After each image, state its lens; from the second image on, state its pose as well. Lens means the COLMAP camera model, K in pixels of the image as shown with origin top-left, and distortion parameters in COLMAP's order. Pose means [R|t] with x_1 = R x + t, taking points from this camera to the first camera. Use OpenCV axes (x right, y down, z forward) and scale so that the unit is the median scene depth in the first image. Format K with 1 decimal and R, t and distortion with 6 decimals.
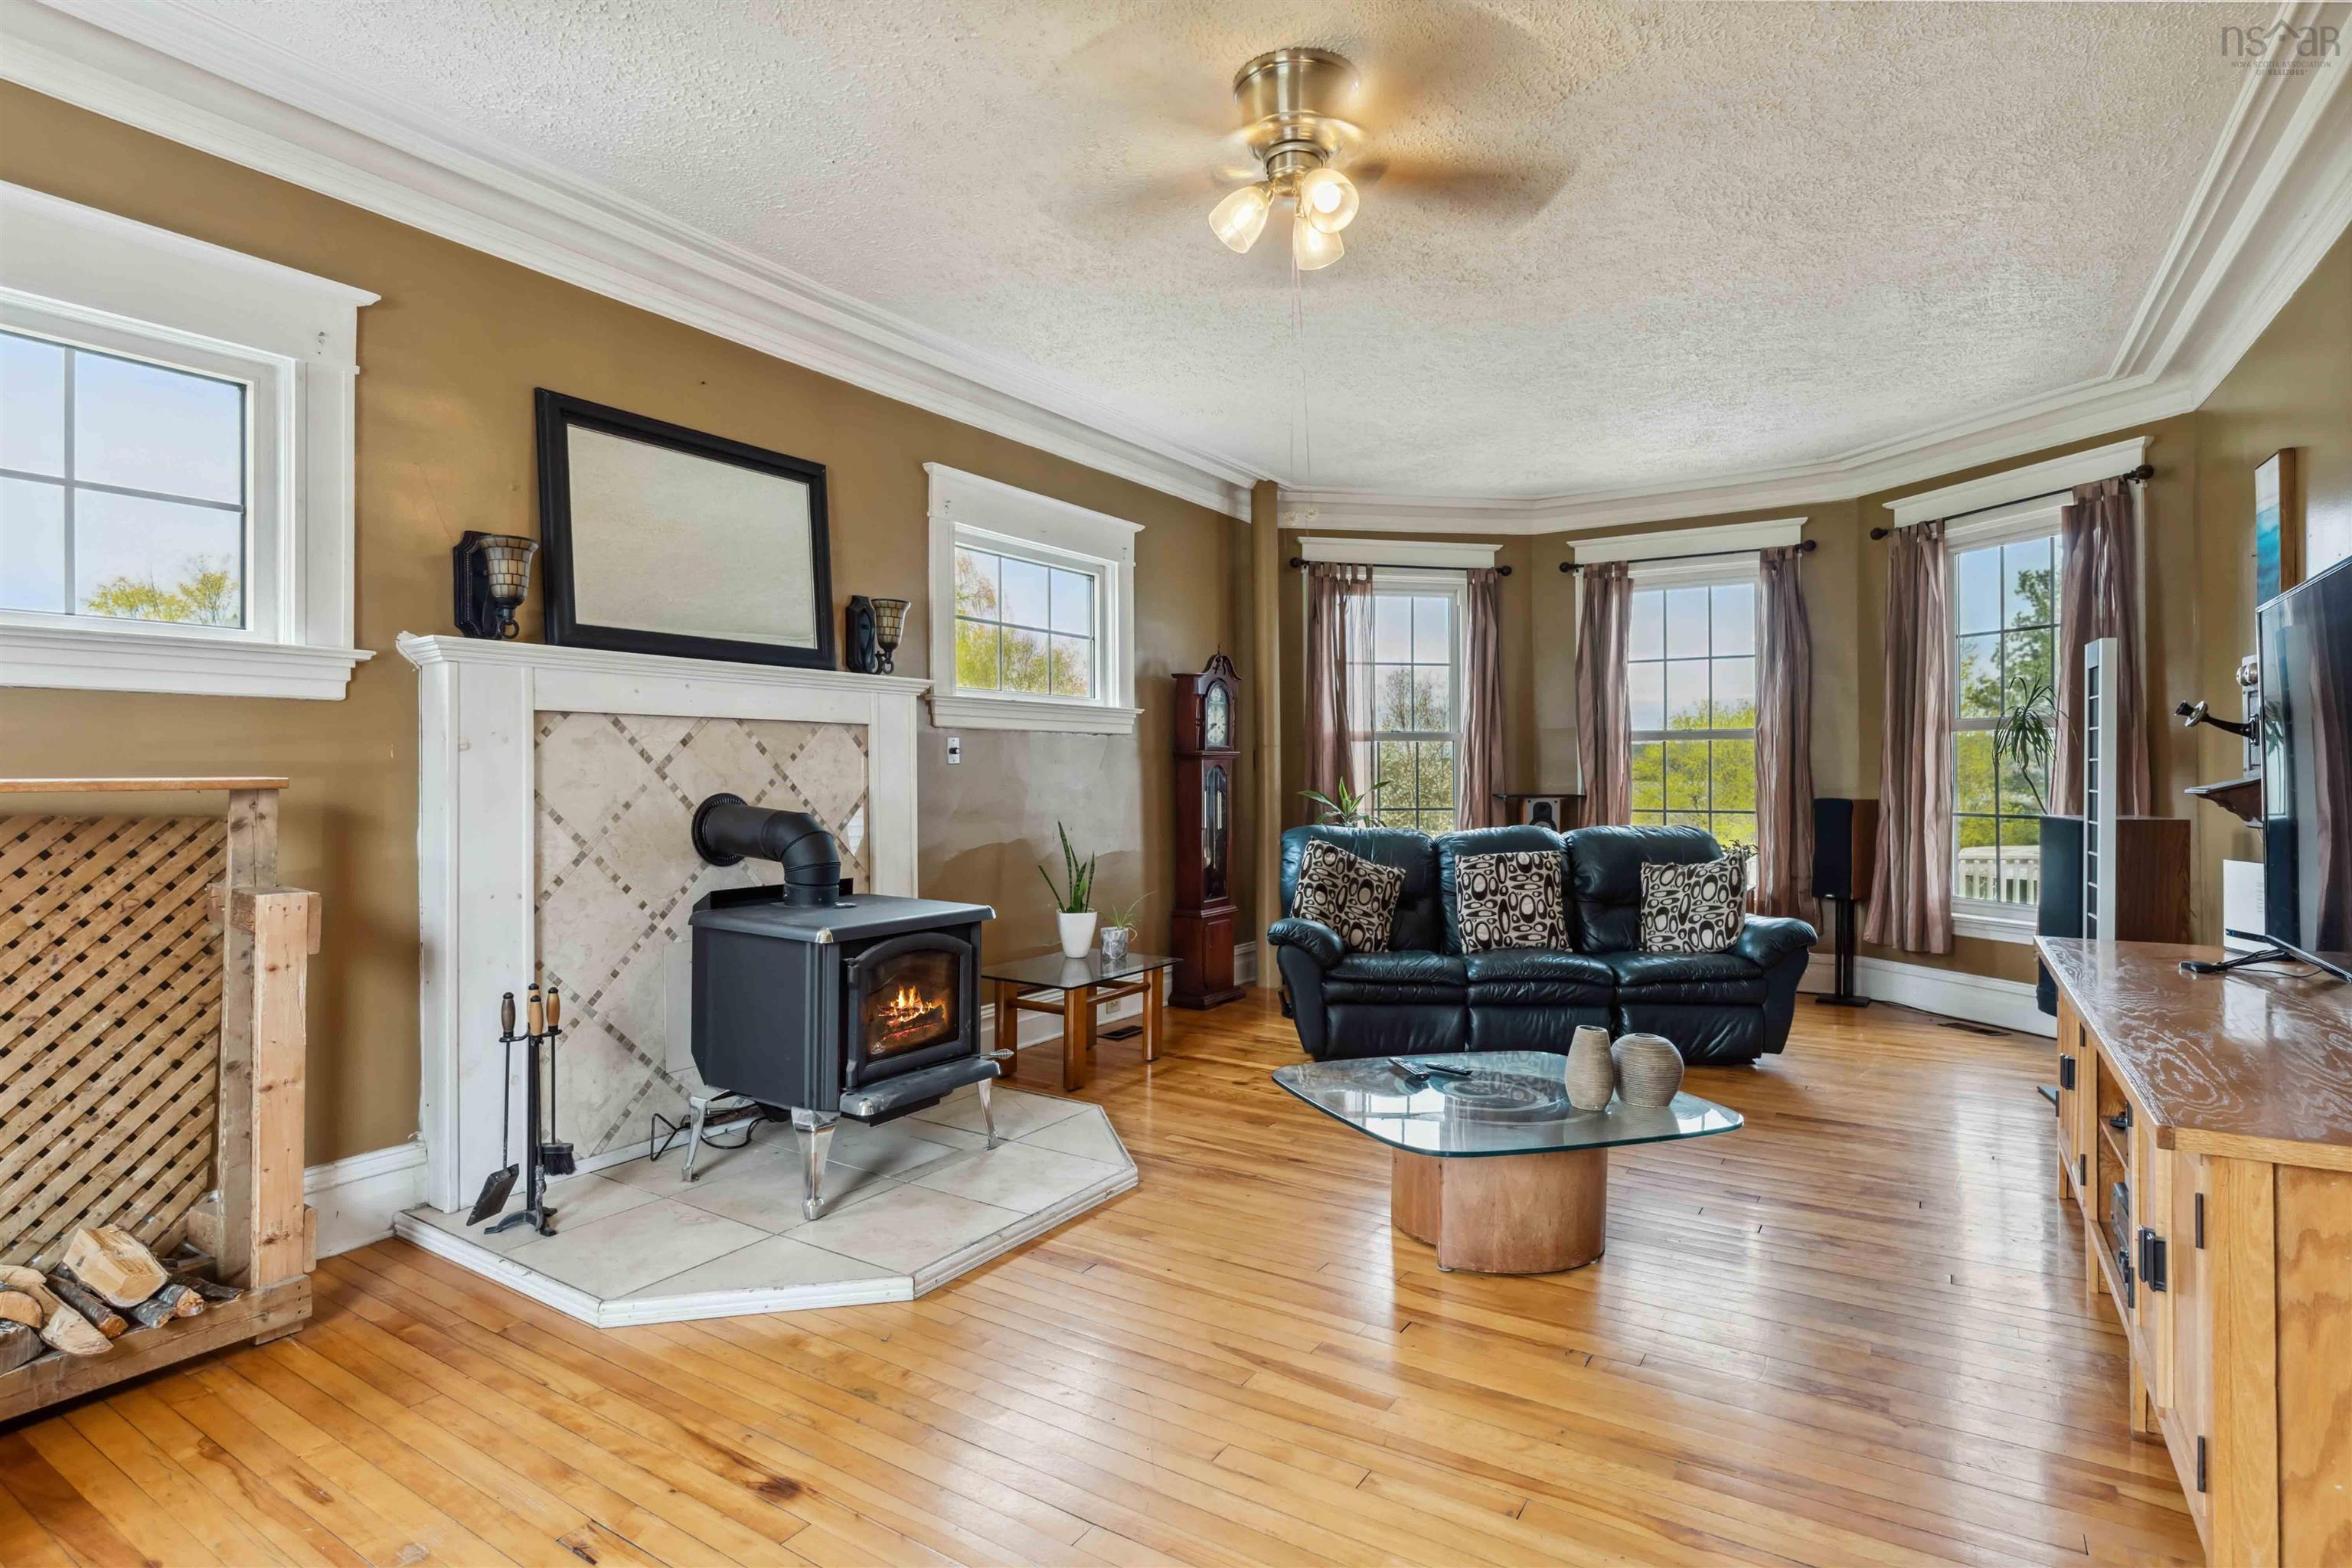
lens RADIAL K [[1176.5, 0, 1178.1], [0, 1176.5, 776.6], [0, 0, 1]] dist [-0.013170, 0.000512]
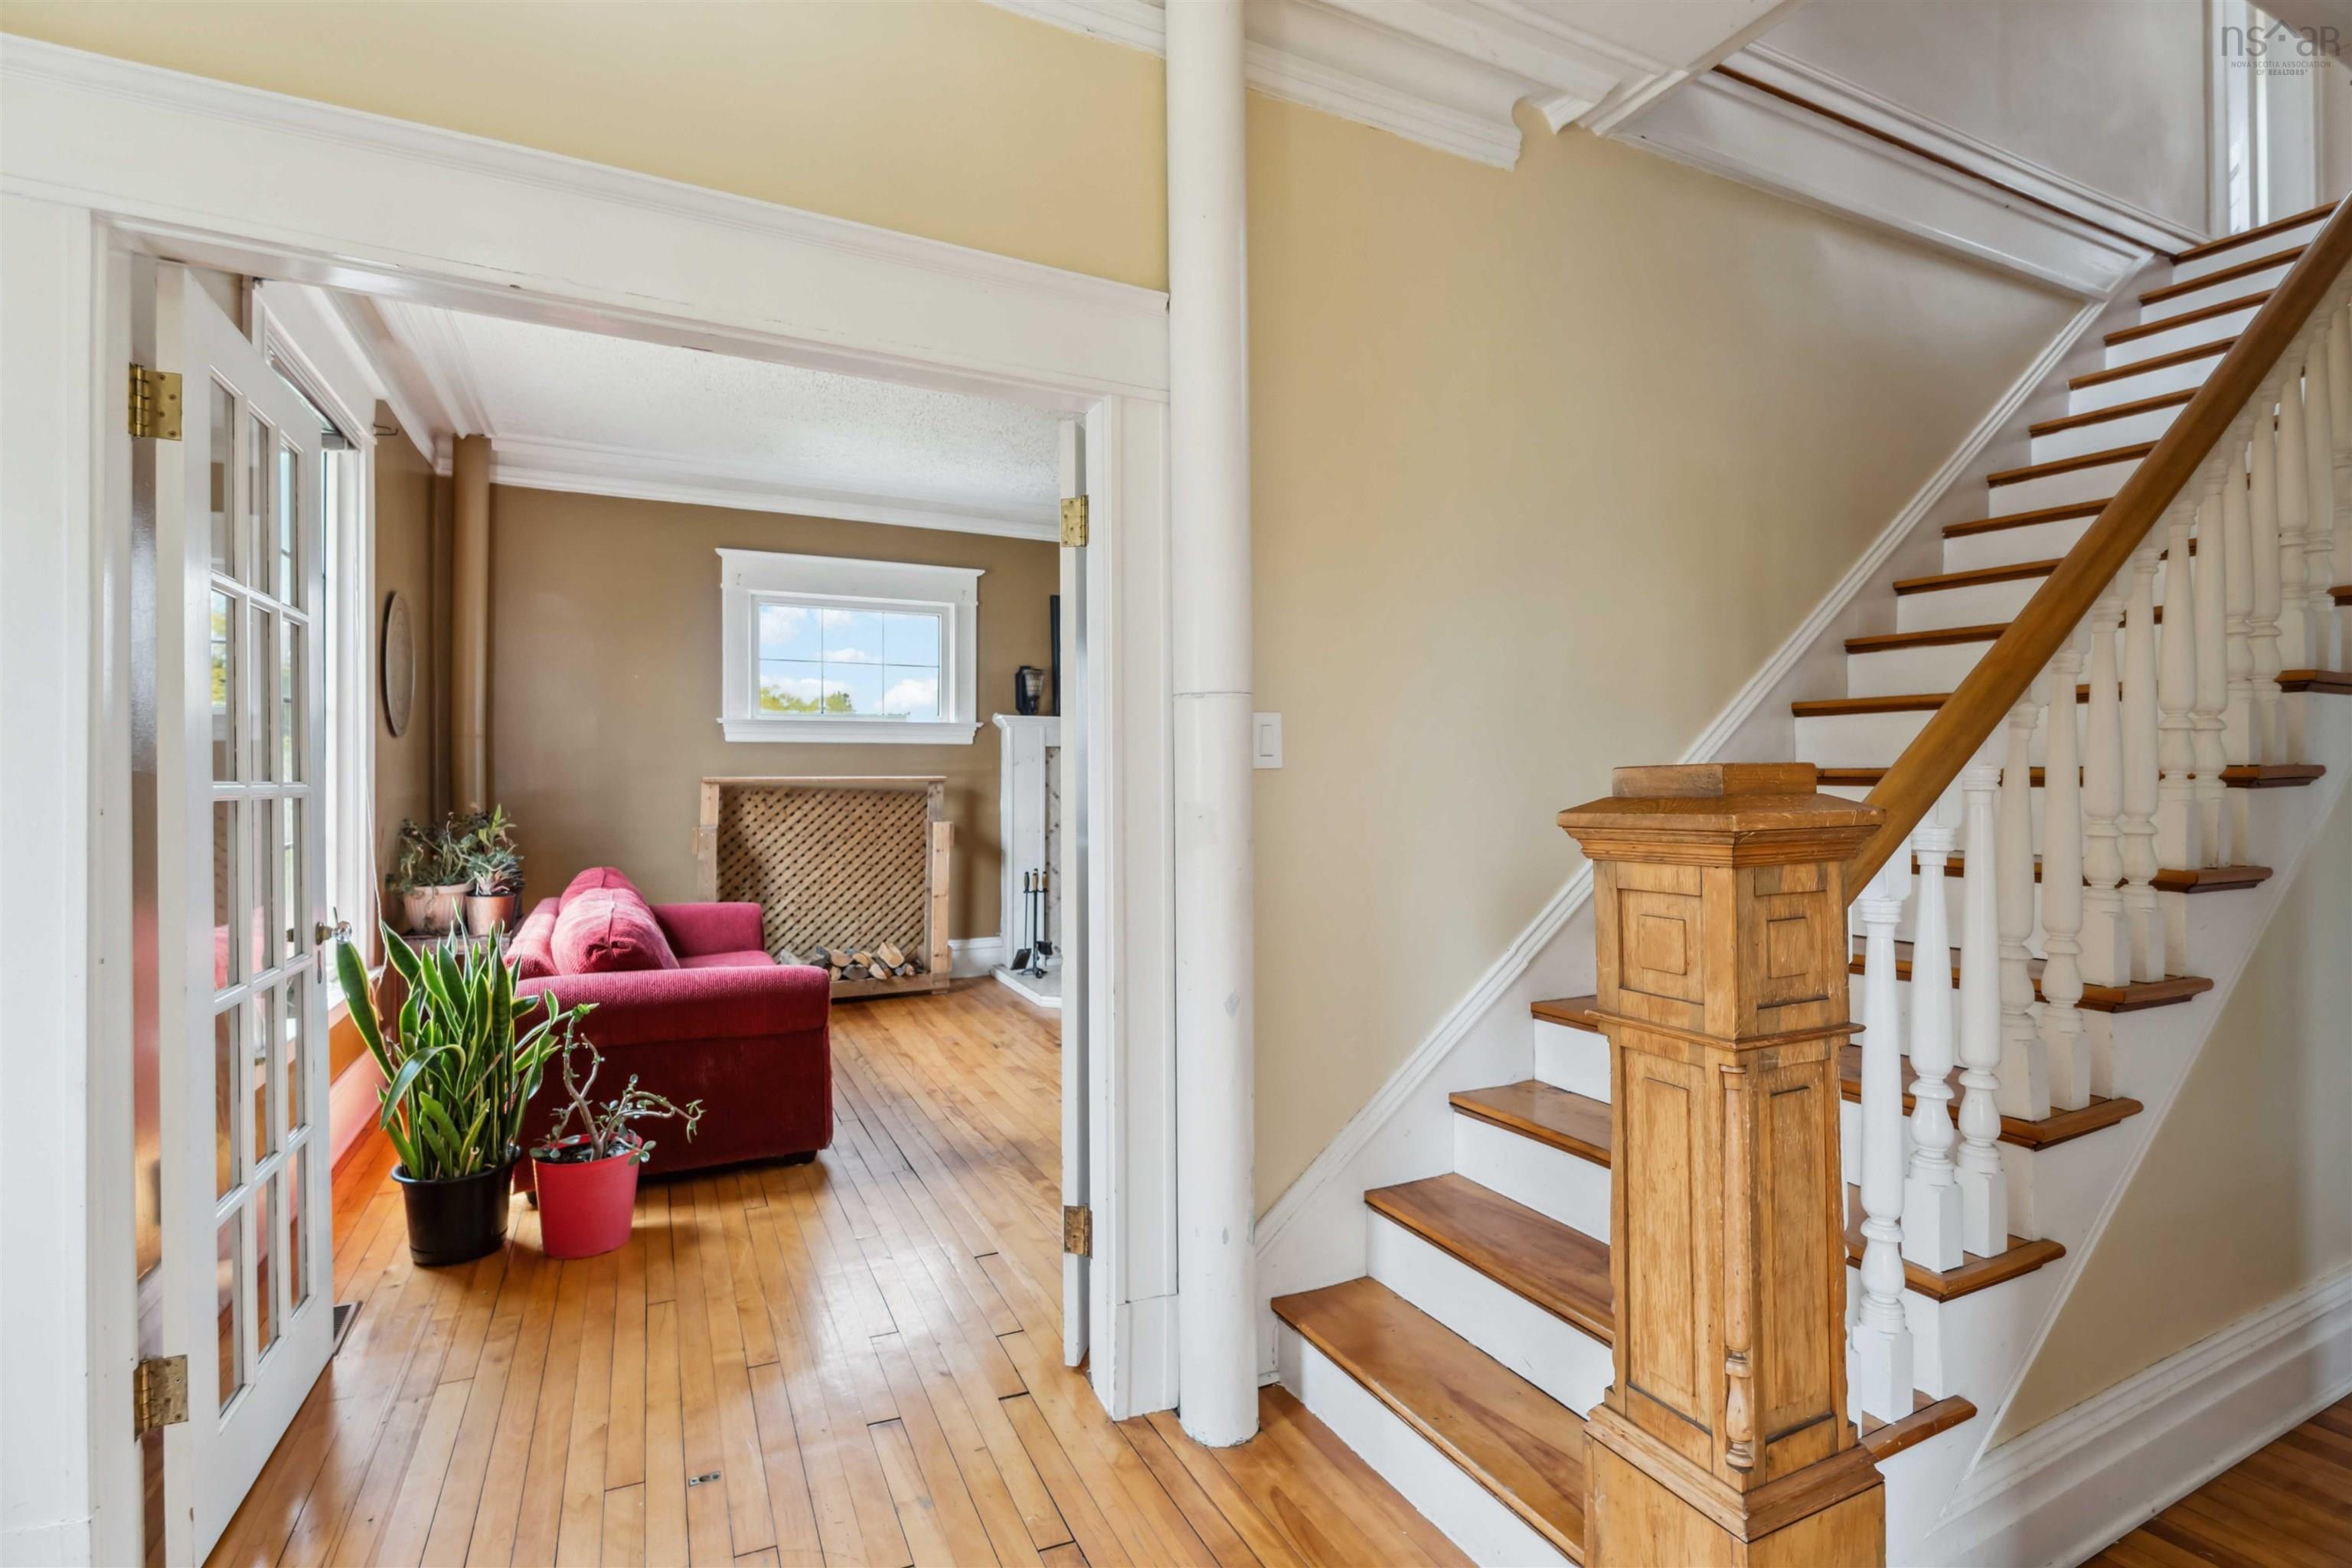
lens RADIAL K [[1107.9, 0, 1173.9], [0, 1107.9, 769.8], [0, 0, 1]] dist [-0.003463, -0.000101]
pose [[0.845248, -0.004390, -0.534355, 0.484198], [-0.000419, 0.999961, -0.008878, 0.003542], [0.534373, 0.007728, 0.845213, -0.394999]]
